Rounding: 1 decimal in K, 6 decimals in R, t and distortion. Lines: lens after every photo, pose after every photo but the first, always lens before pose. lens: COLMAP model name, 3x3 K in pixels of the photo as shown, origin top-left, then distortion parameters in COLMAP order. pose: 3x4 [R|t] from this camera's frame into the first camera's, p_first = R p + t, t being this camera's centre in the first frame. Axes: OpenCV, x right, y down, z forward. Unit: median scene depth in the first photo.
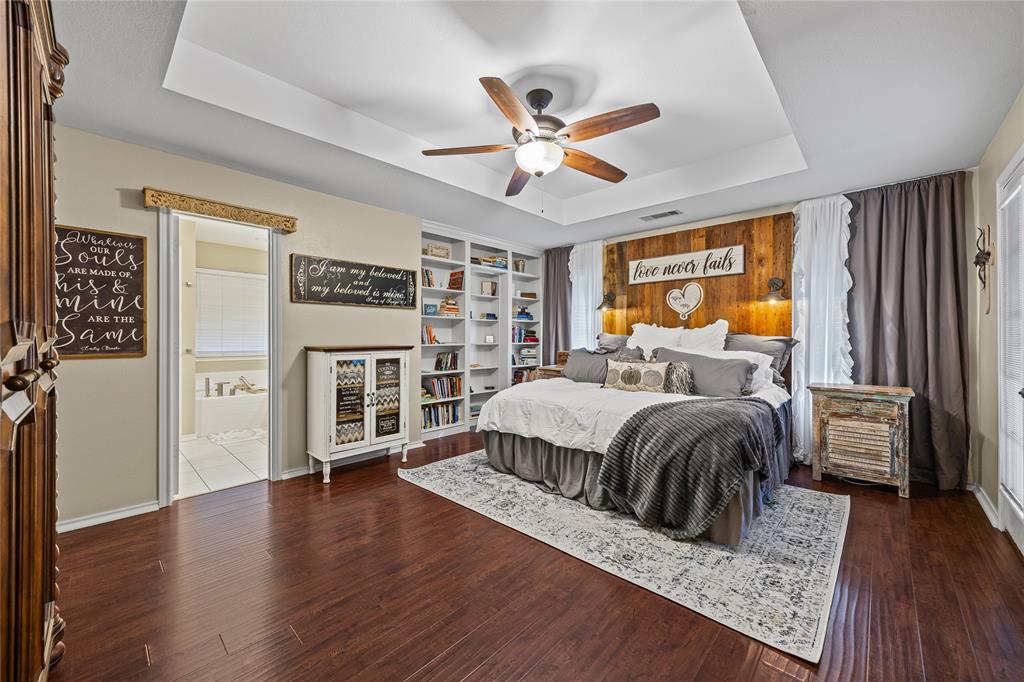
lens RADIAL K [[393.0, 0, 507.1], [0, 393.0, 337.9], [0, 0, 1]] dist [-0.004691, -0.000943]
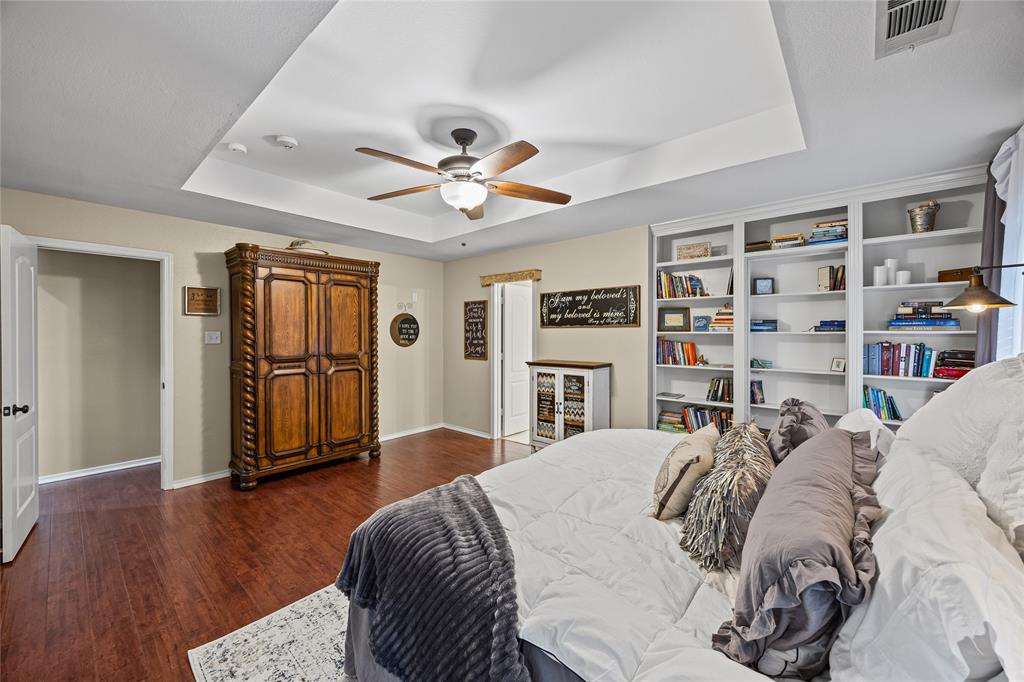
lens RADIAL K [[393.0, 0, 506.7], [0, 393.0, 338.0], [0, 0, 1]] dist [-0.004691, -0.000943]
pose [[0.036524, 0.011580, -0.999266, 0.802586], [-0.001935, 0.999932, 0.011517, -0.065644], [0.999331, 0.001513, 0.036544, 0.767812]]
